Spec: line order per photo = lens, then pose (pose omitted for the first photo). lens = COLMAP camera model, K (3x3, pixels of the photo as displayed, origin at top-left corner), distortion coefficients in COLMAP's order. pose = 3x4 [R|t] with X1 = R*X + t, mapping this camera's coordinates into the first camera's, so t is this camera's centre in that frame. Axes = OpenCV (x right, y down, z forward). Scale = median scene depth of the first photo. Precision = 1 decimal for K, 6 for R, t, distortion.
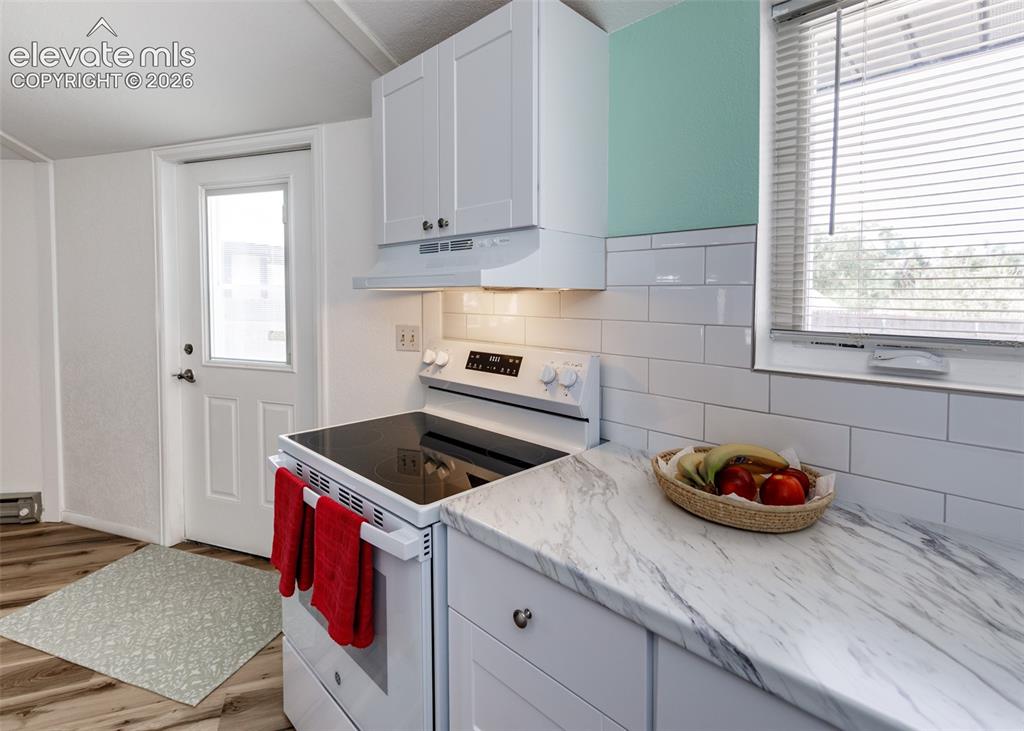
lens RADIAL K [[488.1, 0, 490.3], [0, 488.1, 313.8], [0, 0, 1]] dist [0.000618, 0.000482]
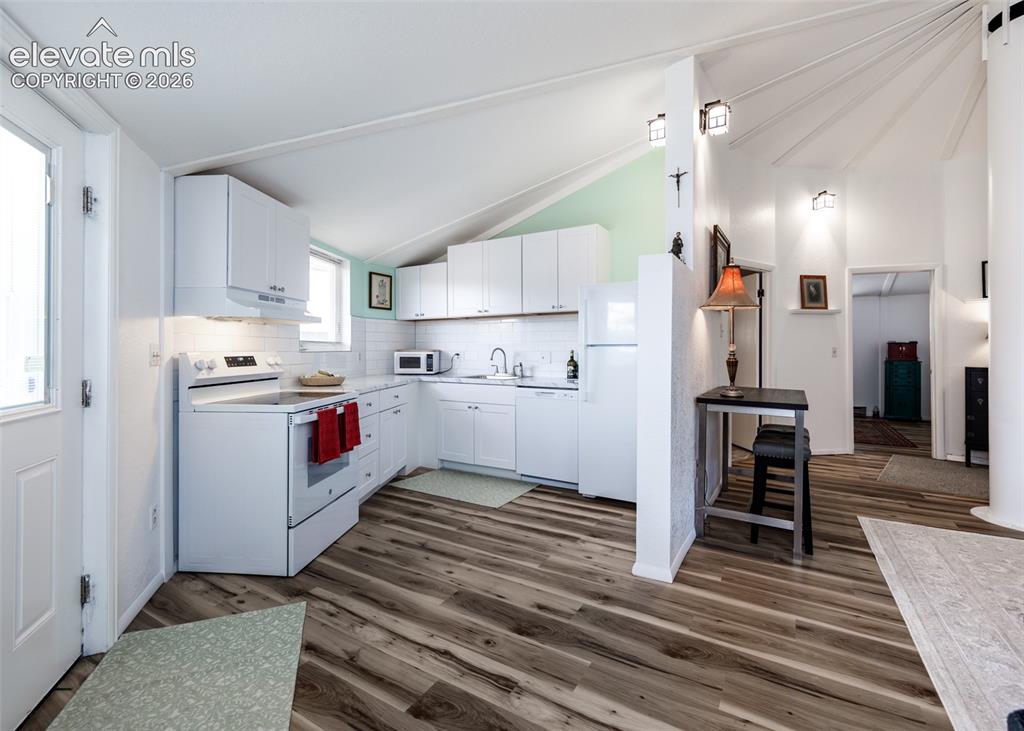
lens RADIAL K [[447.9, 0, 530.0], [0, 447.9, 346.0], [0, 0, 1]] dist [0.003695, 0.000192]
pose [[-0.664263, 0.002055, 0.747496, -1.948217], [0.028301, 0.999348, 0.022402, 0.037071], [-0.746963, 0.036036, -0.663888, 1.301523]]
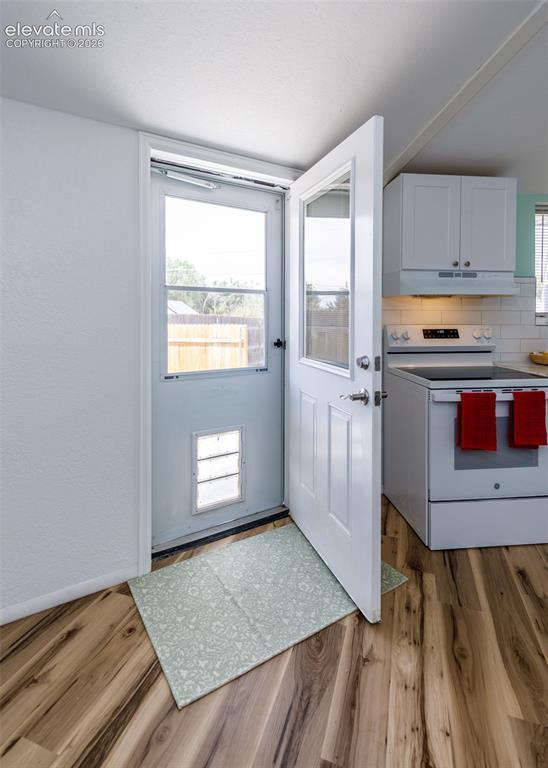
lens RADIAL K [[394.3, 0, 268.8], [0, 394.3, 316.4], [0, 0, 1]] dist [0.001015, 0.000848]
pose [[0.616185, -0.011143, 0.787522, -1.695827], [0.032005, 0.999428, -0.010900, 0.025507], [-0.786951, 0.031921, 0.616190, 0.557667]]
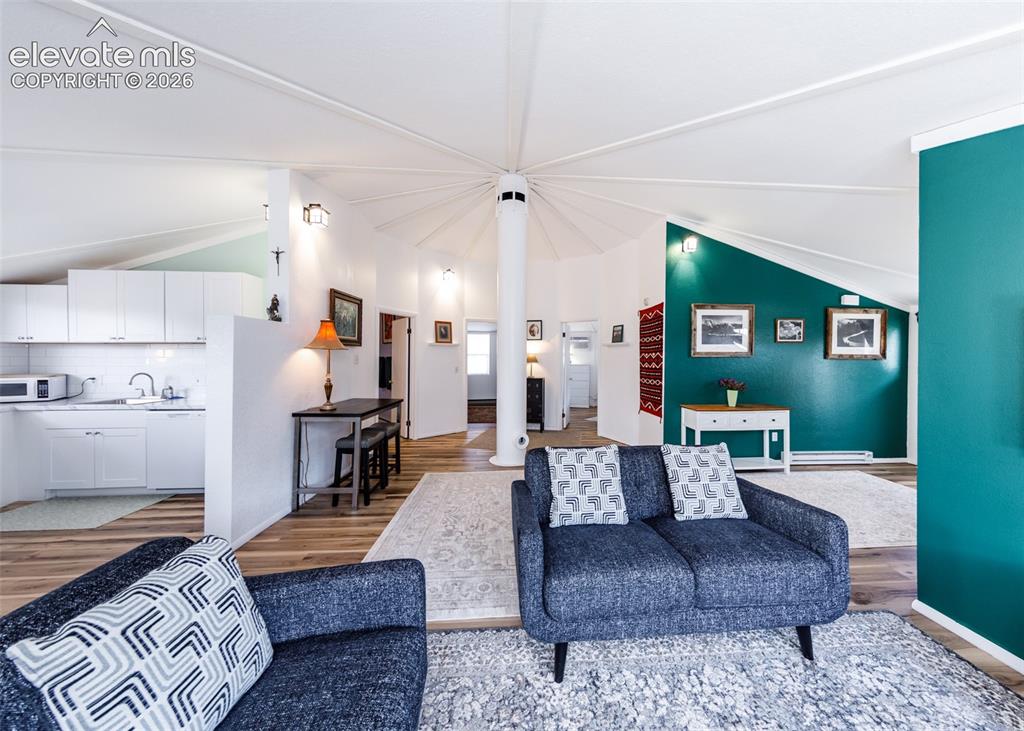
lens RADIAL K [[339.5, 0, 533.0], [0, 339.5, 359.3], [0, 0, 1]] dist [0.000618, -0.000161]
pose [[-0.969316, -0.008701, 0.245664, -2.799478], [0.002627, 0.998950, 0.045748, -0.080691], [-0.245804, 0.044990, -0.968275, 1.136038]]
